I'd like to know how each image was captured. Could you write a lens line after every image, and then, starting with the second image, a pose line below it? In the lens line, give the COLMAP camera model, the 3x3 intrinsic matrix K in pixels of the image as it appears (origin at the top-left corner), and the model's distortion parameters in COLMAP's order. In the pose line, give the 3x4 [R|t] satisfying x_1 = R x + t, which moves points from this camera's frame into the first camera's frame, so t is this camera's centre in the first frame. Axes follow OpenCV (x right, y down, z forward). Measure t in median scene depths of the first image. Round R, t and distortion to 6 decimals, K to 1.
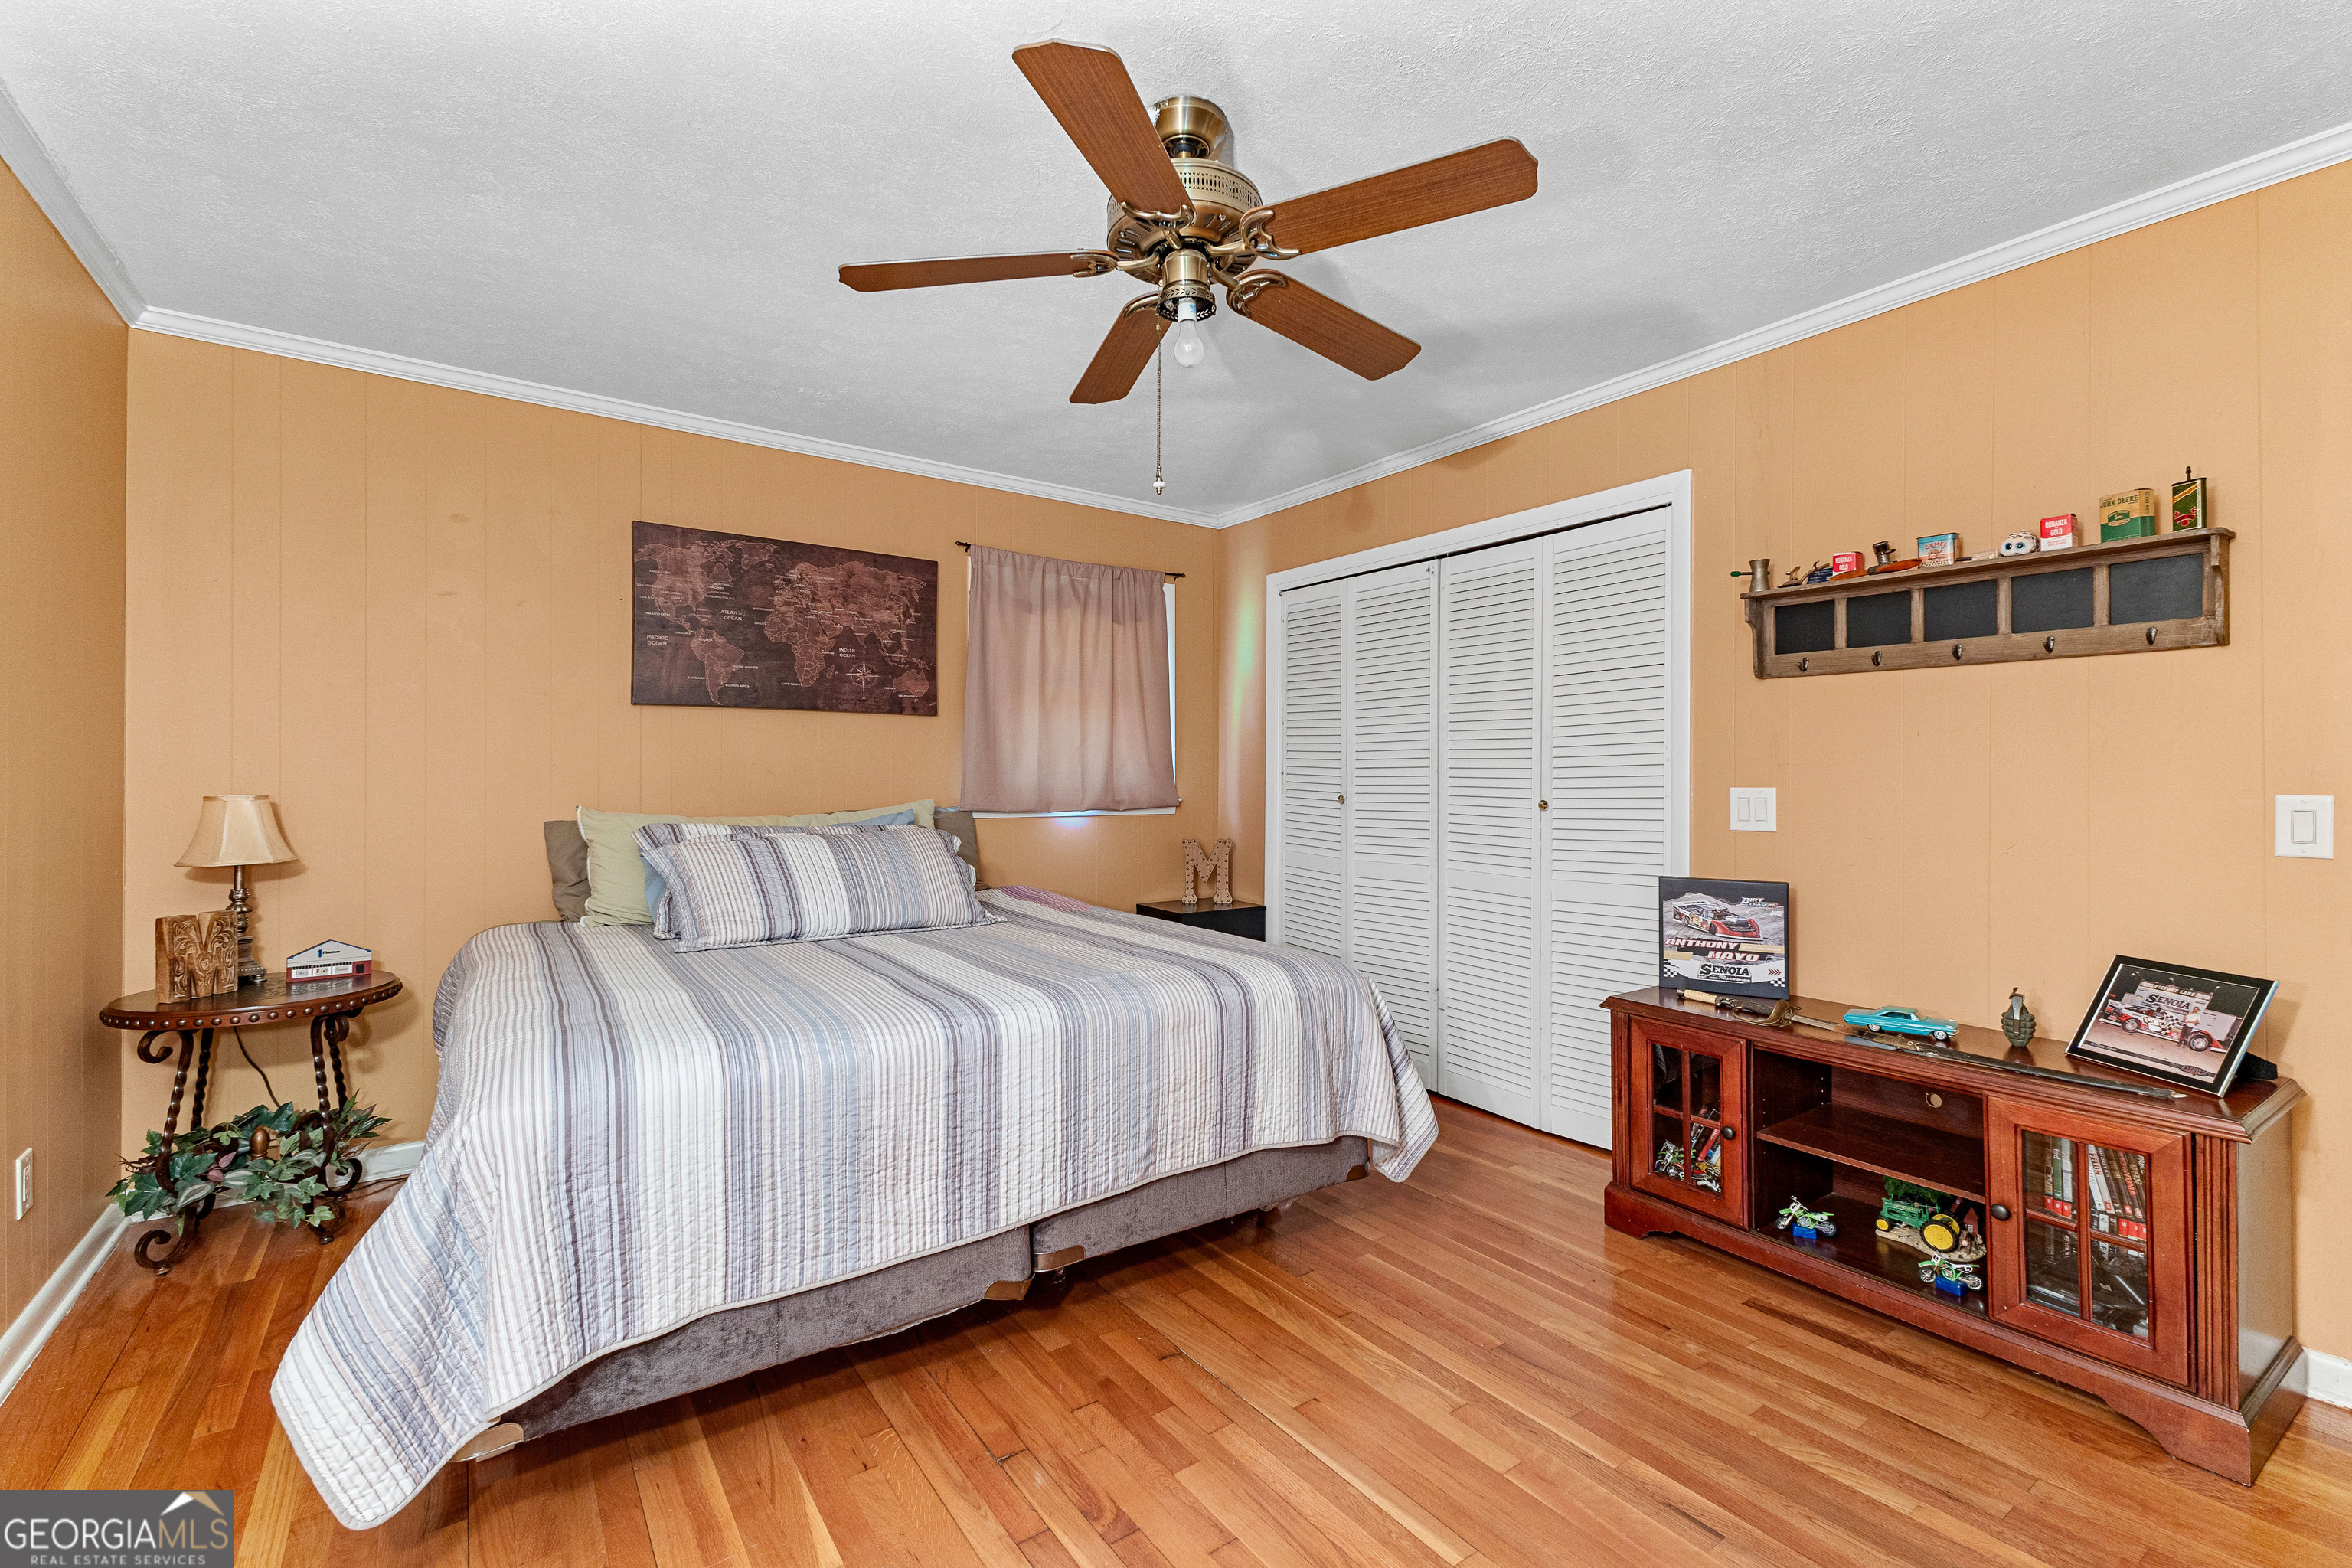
lens RADIAL K [[1014.5, 0, 1188.4], [0, 1014.5, 778.3], [0, 0, 1]] dist [0.006026, -0.002379]
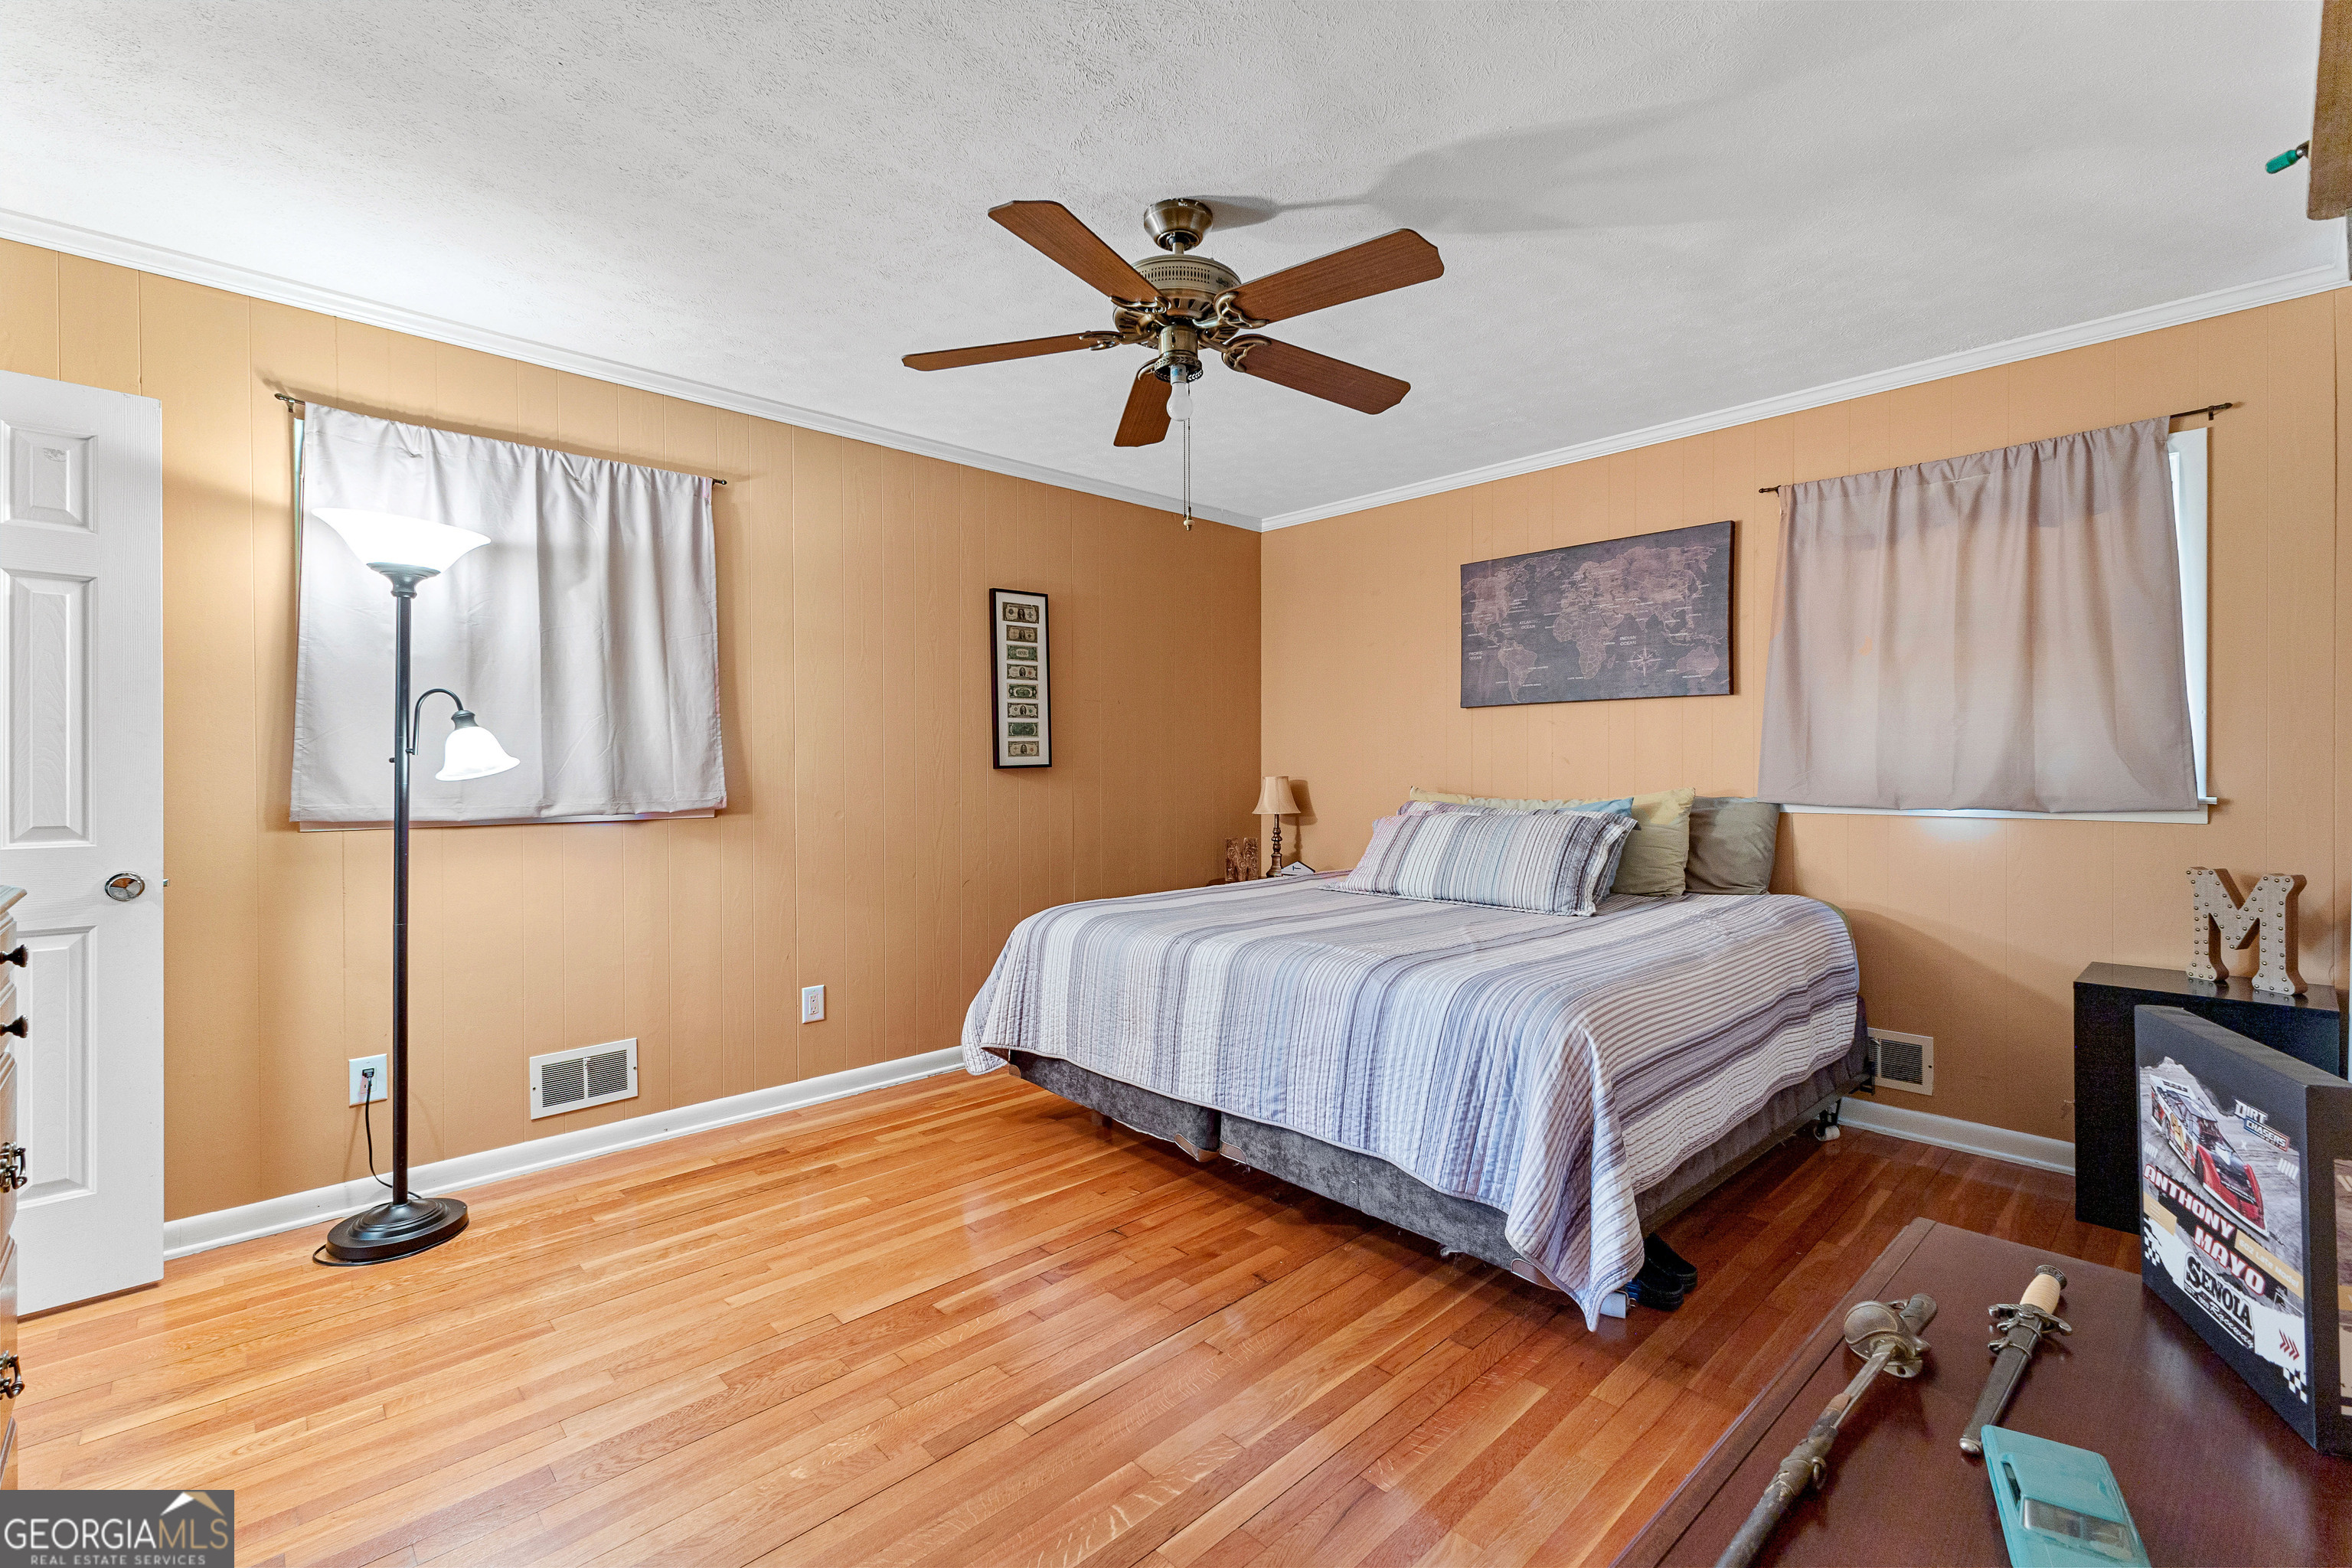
lens RADIAL K [[1014.5, 0, 1183.7], [0, 1014.5, 773.8], [0, 0, 1]] dist [0.006026, -0.002379]
pose [[0.138511, 0.006127, -0.990342, 0.636902], [0.004816, 0.999965, 0.006860, -0.000318], [0.990349, -0.005720, 0.138476, 0.447207]]
